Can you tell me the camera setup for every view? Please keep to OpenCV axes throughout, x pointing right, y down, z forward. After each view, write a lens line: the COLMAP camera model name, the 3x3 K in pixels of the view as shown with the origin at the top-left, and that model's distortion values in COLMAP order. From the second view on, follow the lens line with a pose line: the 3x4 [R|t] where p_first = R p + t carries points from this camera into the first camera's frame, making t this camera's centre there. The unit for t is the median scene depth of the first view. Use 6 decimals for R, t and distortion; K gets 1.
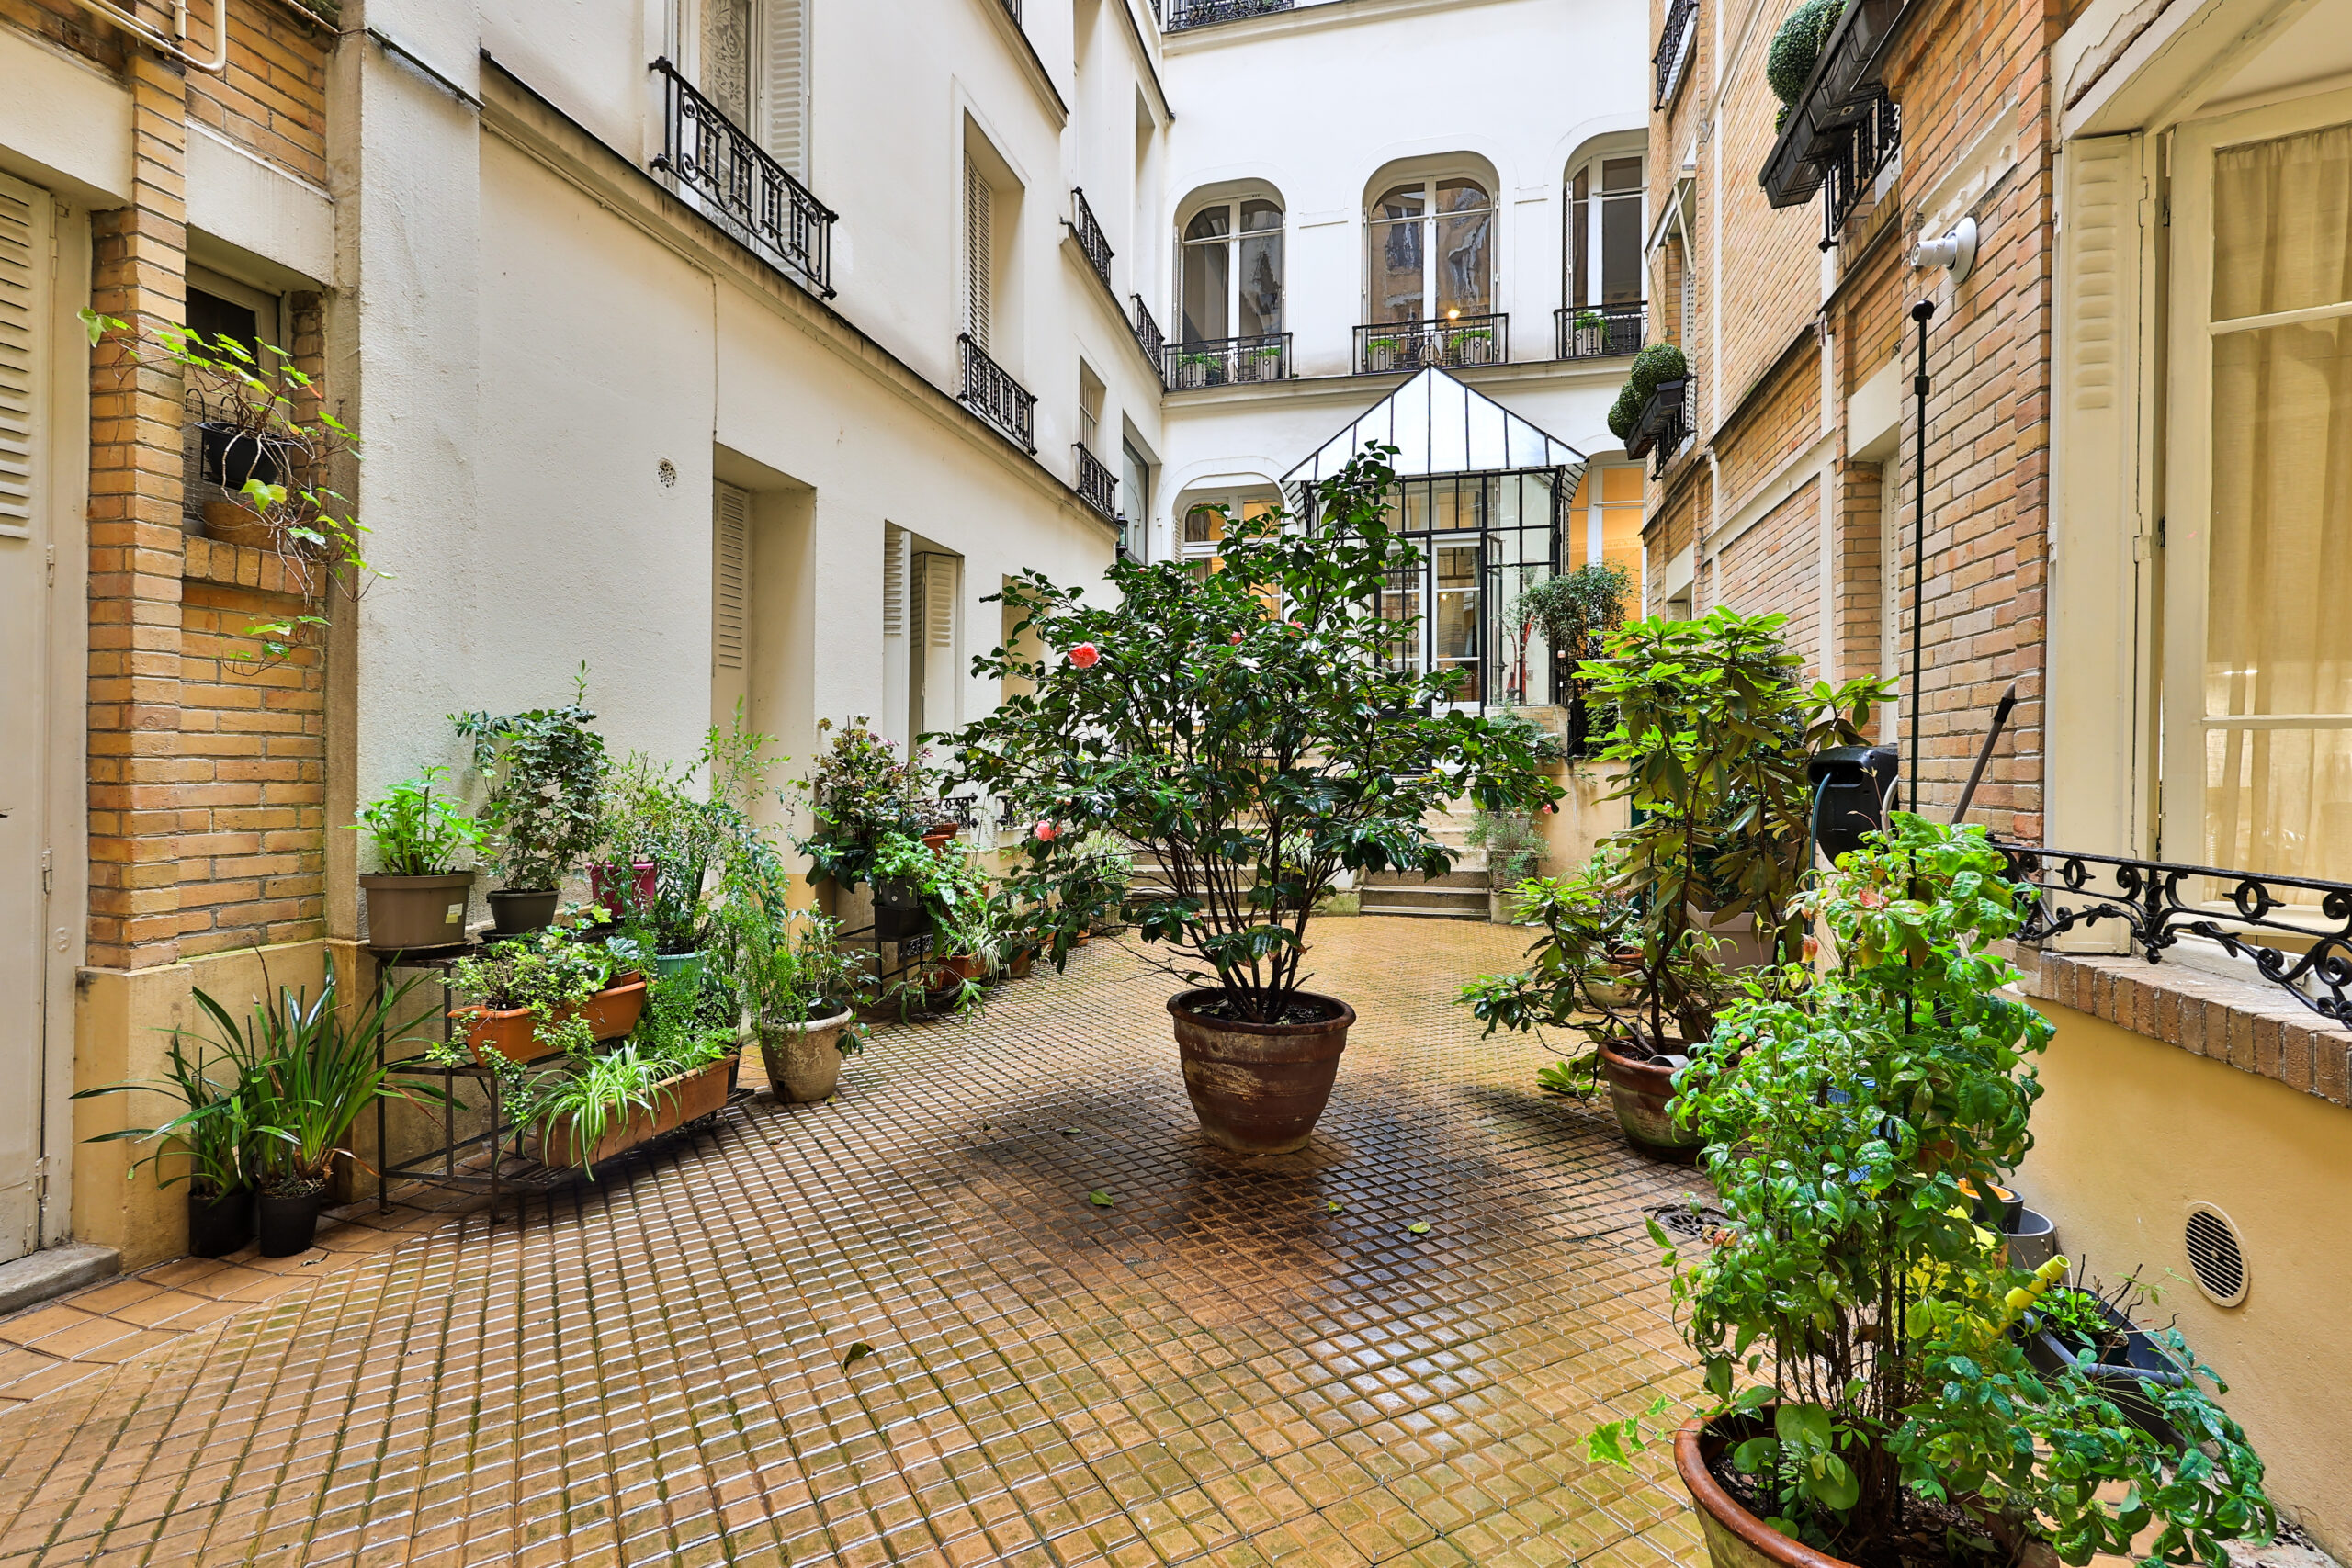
lens RADIAL K [[1087.5, 0, 1174.2], [0, 1087.5, 778.6], [0, 0, 1]] dist [0.000953, 0.001588]
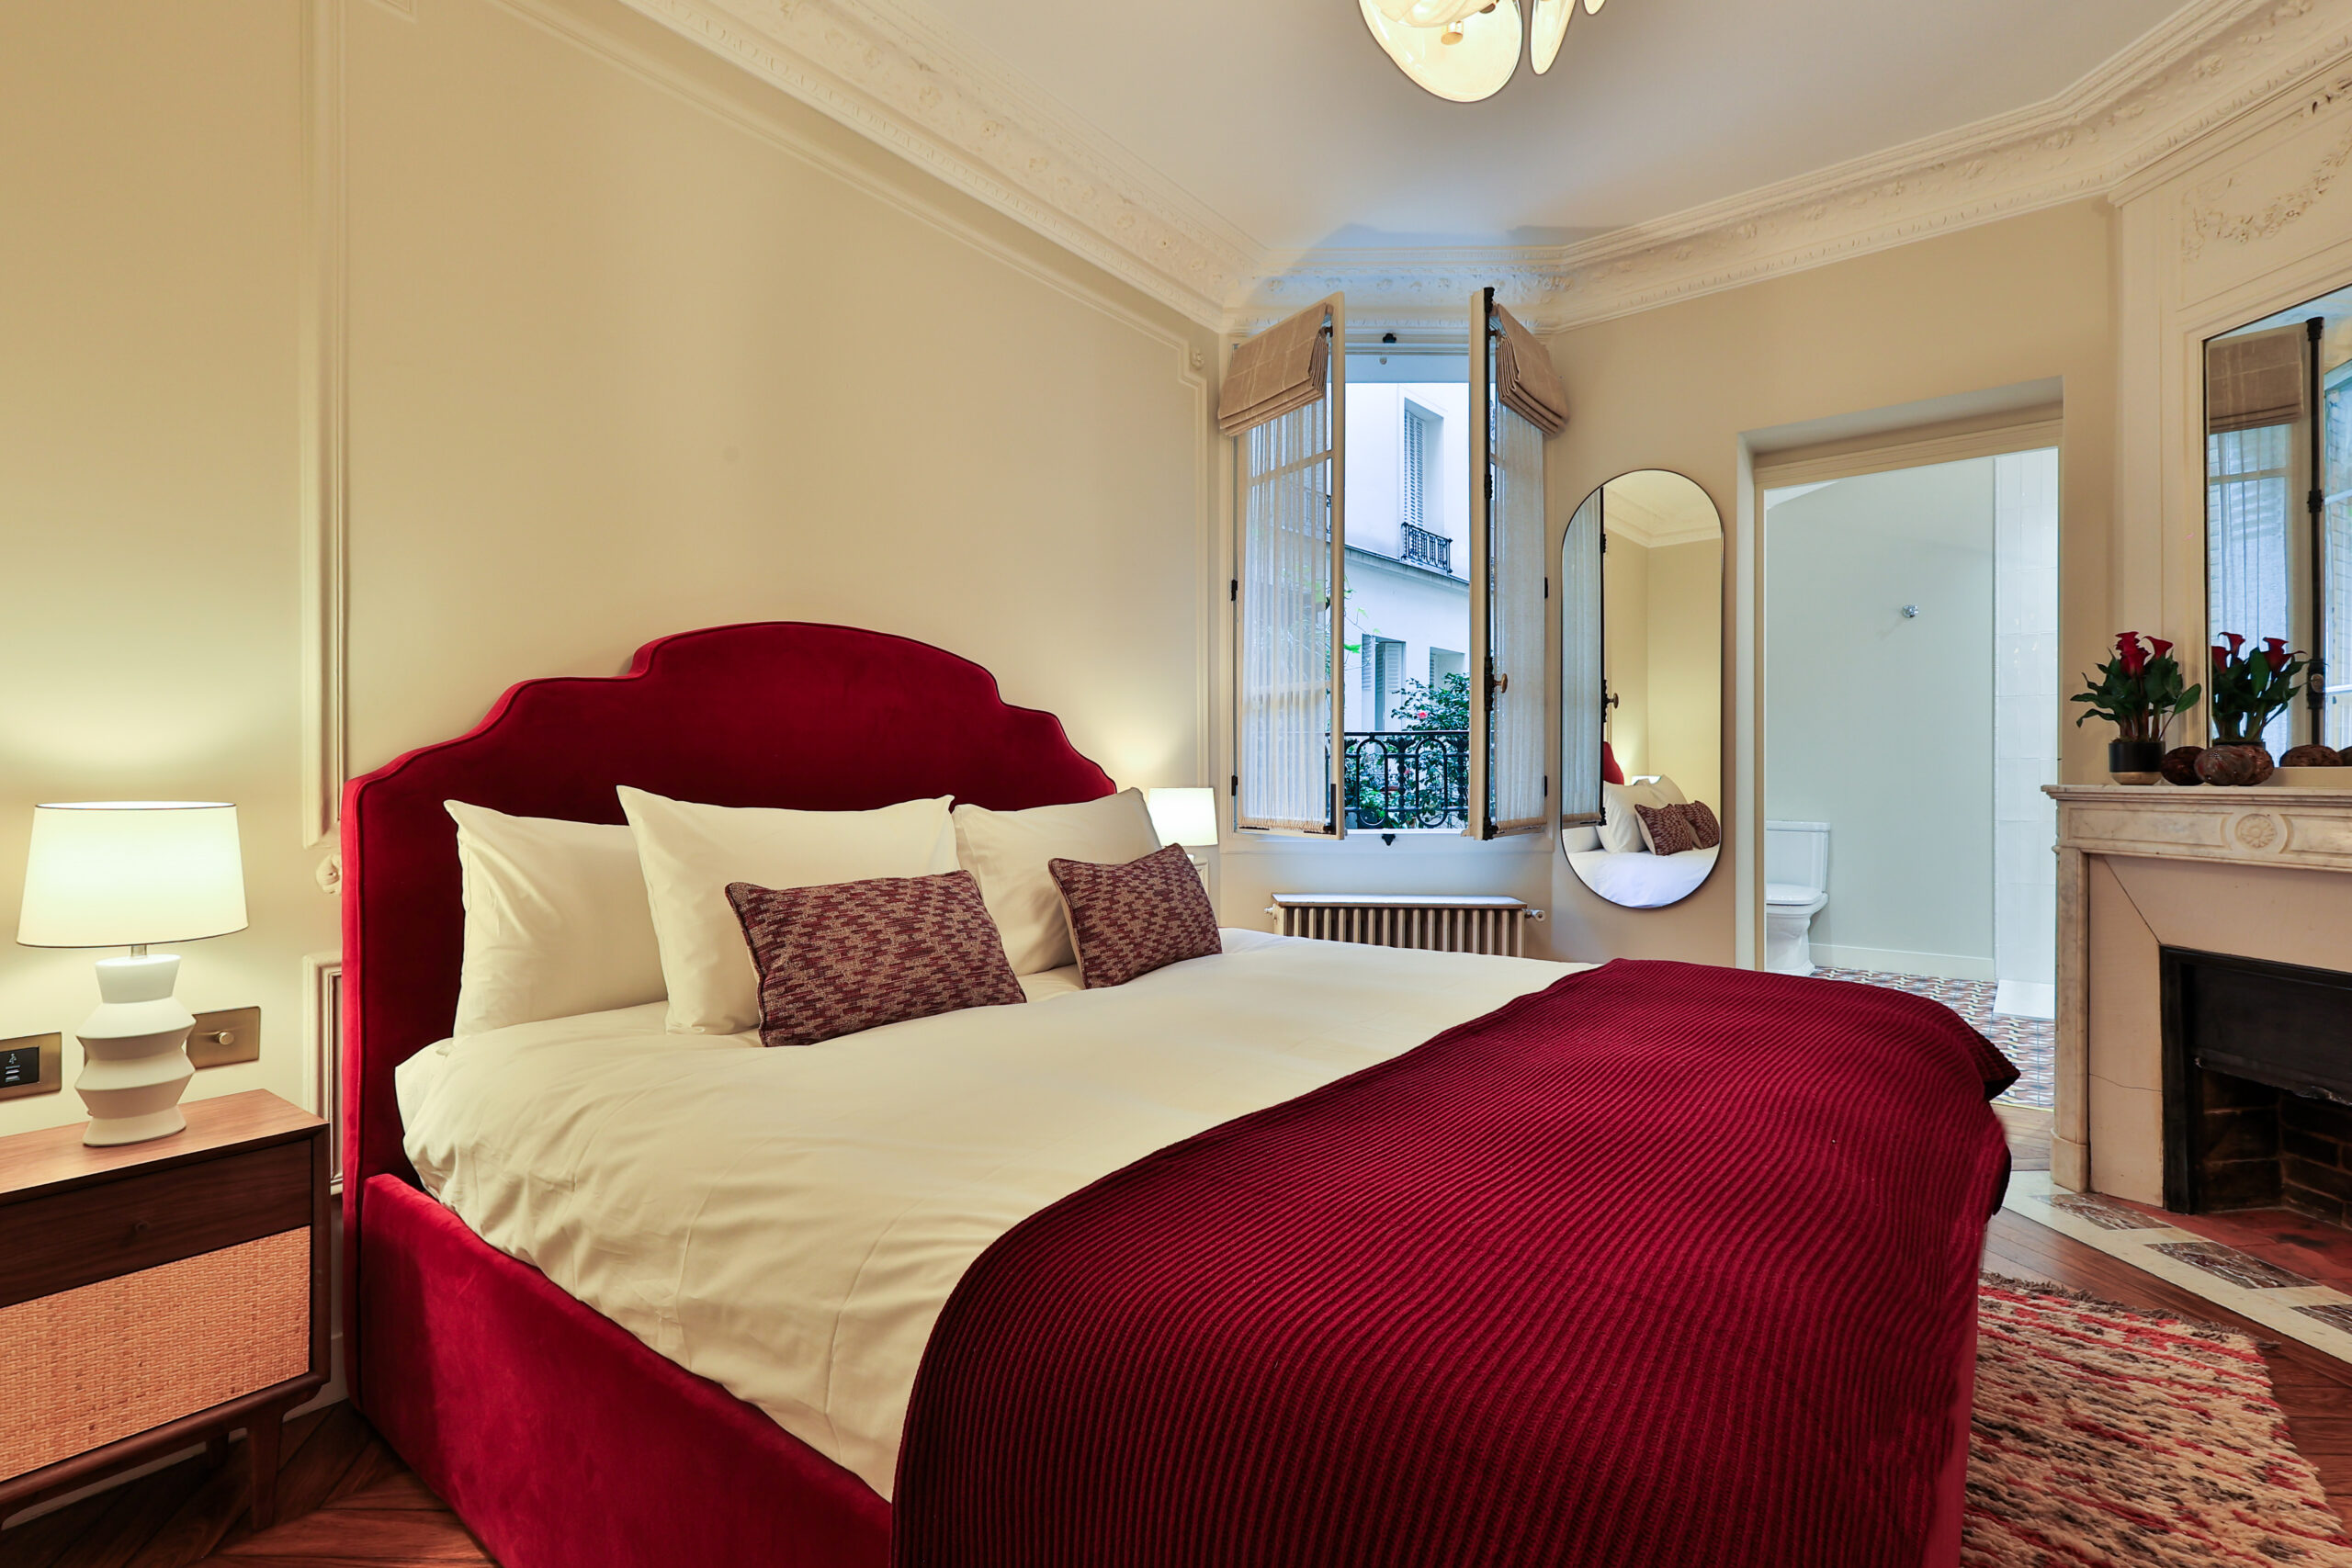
lens RADIAL K [[1087.5, 0, 1177.6], [0, 1087.5, 776.1], [0, 0, 1]] dist [0.000953, 0.001588]
pose [[0.904923, -0.003573, -0.425561, 0.307334], [0.005268, 0.999982, 0.002805, 0.020468], [0.425544, -0.004780, 0.904925, -1.065830]]
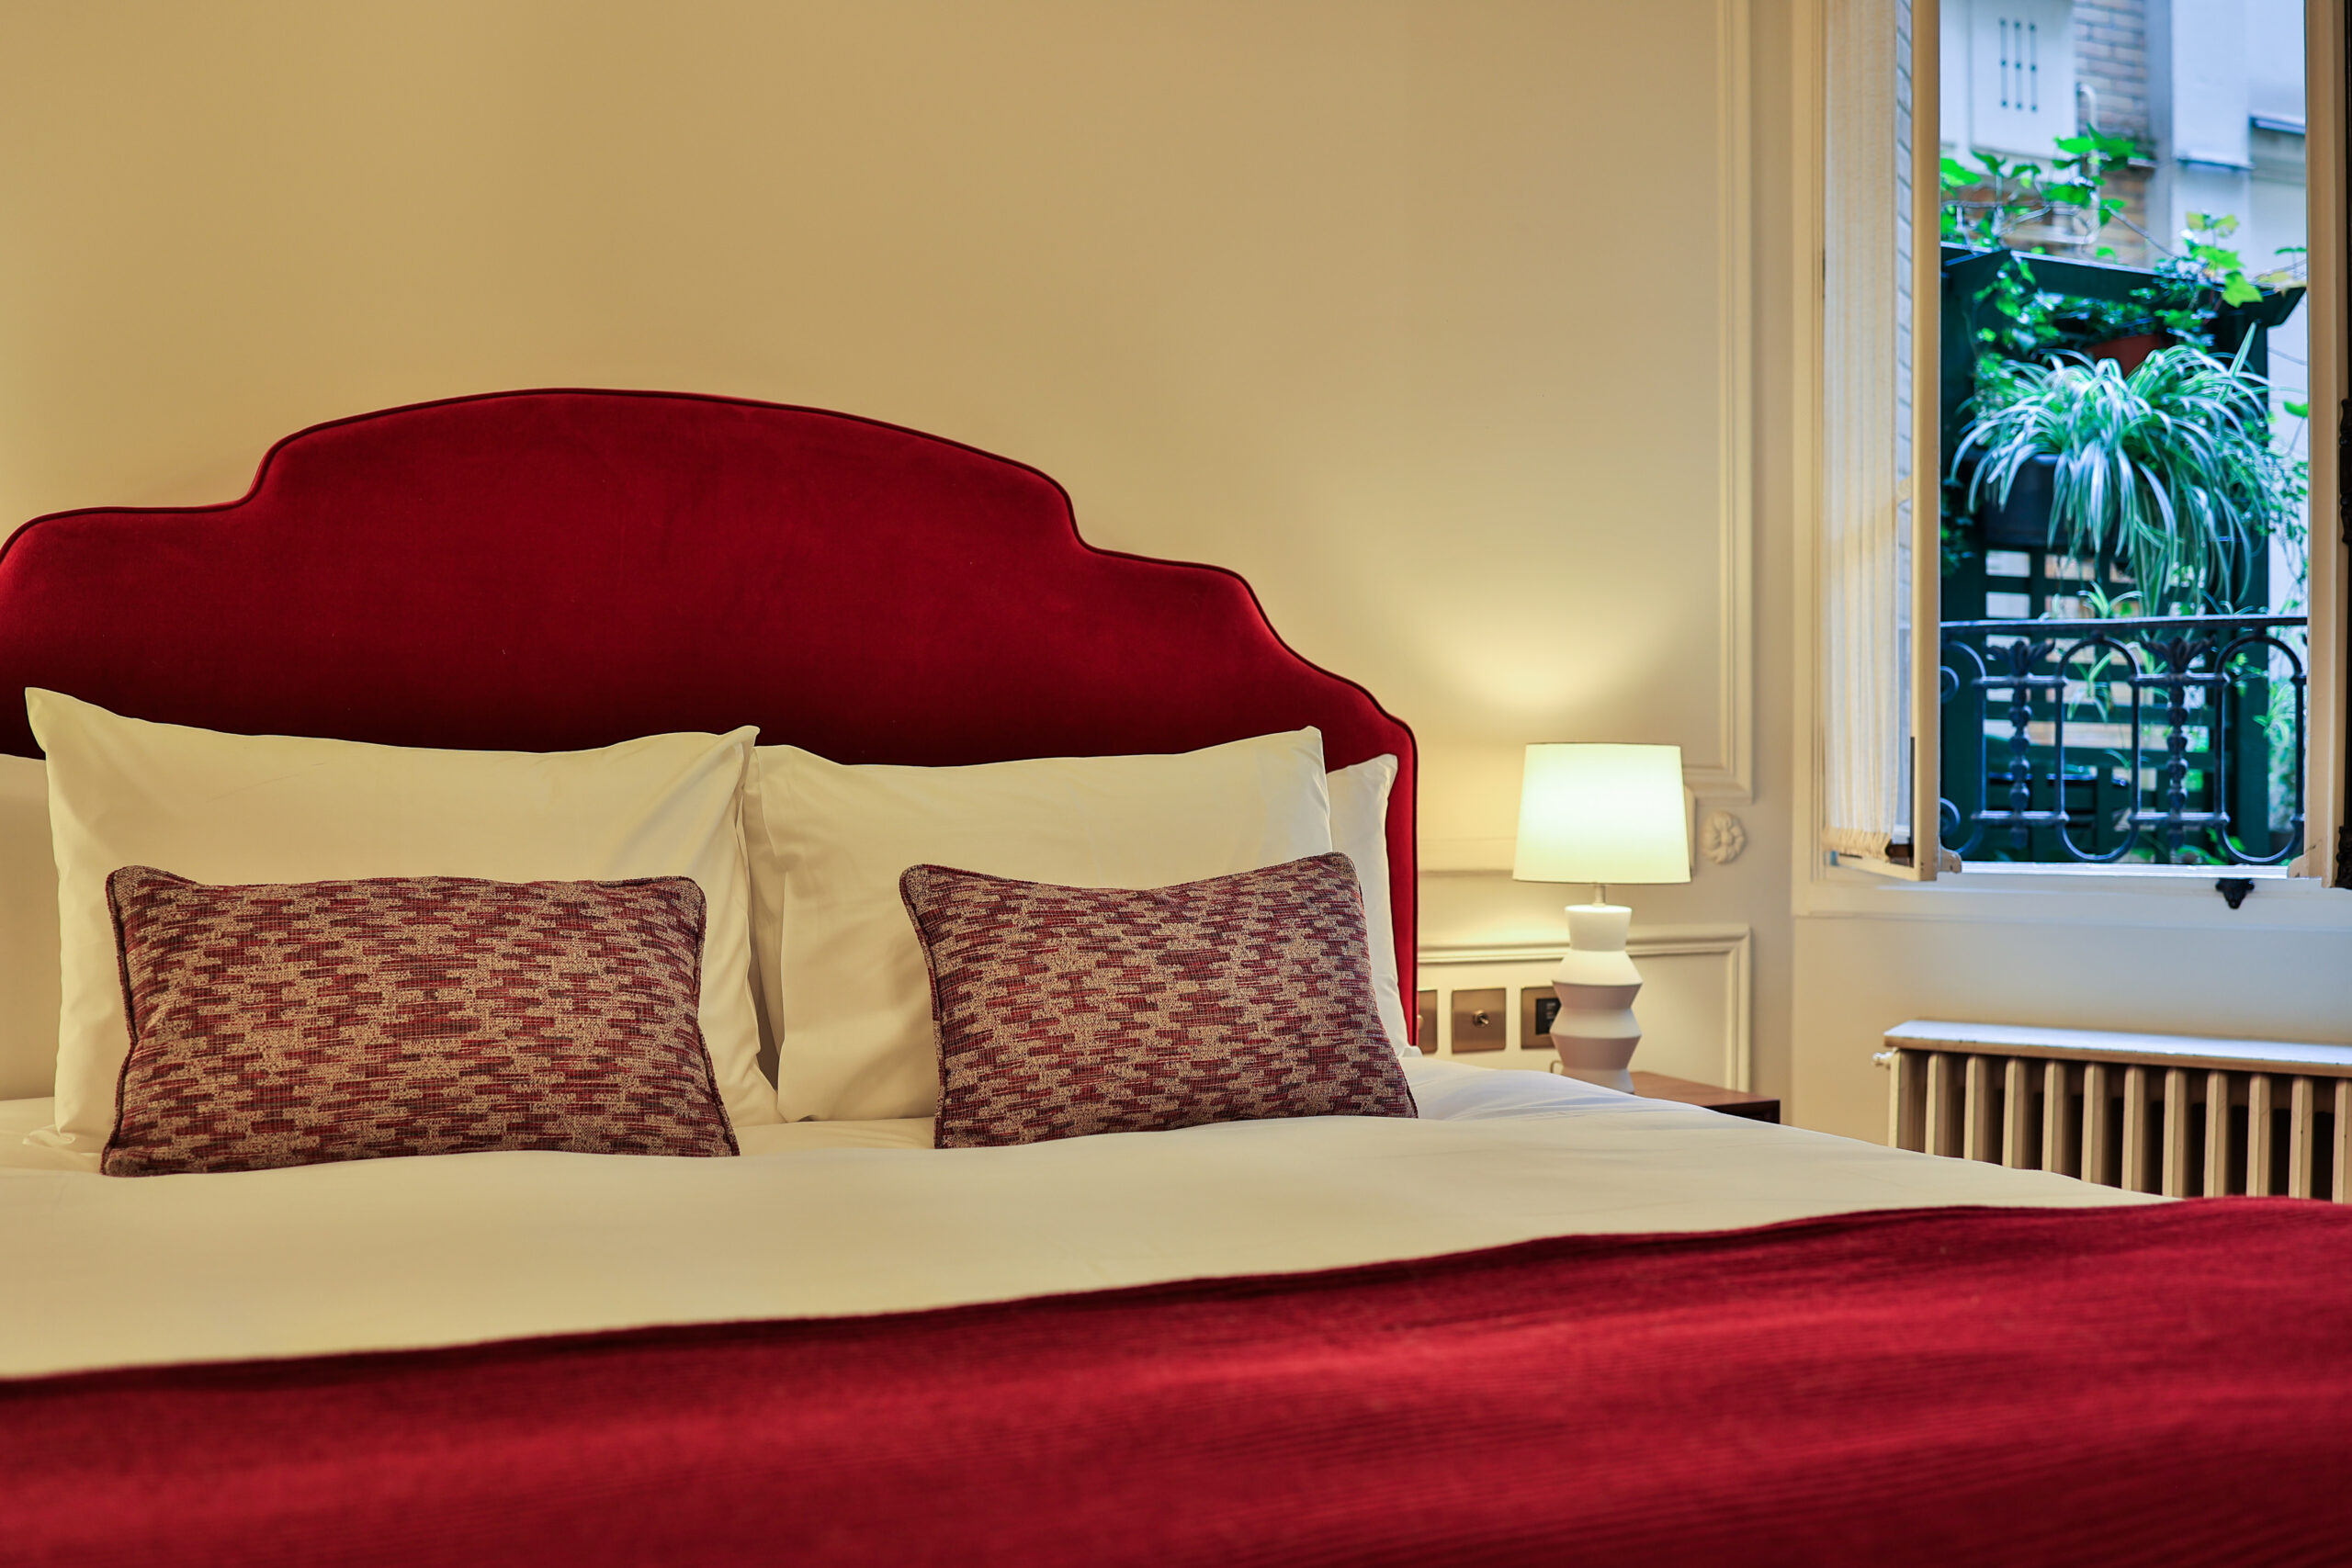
lens RADIAL K [[2359.3, 0, 1176.8], [0, 2359.3, 765.3], [0, 0, 1]] dist [-0.059539, 0.000000]
pose [[0.595399, -0.003708, -0.803422, 0.442366], [-0.003902, 0.999964, -0.007507, 0.038944], [0.803421, 0.007604, 0.595363, -0.912679]]
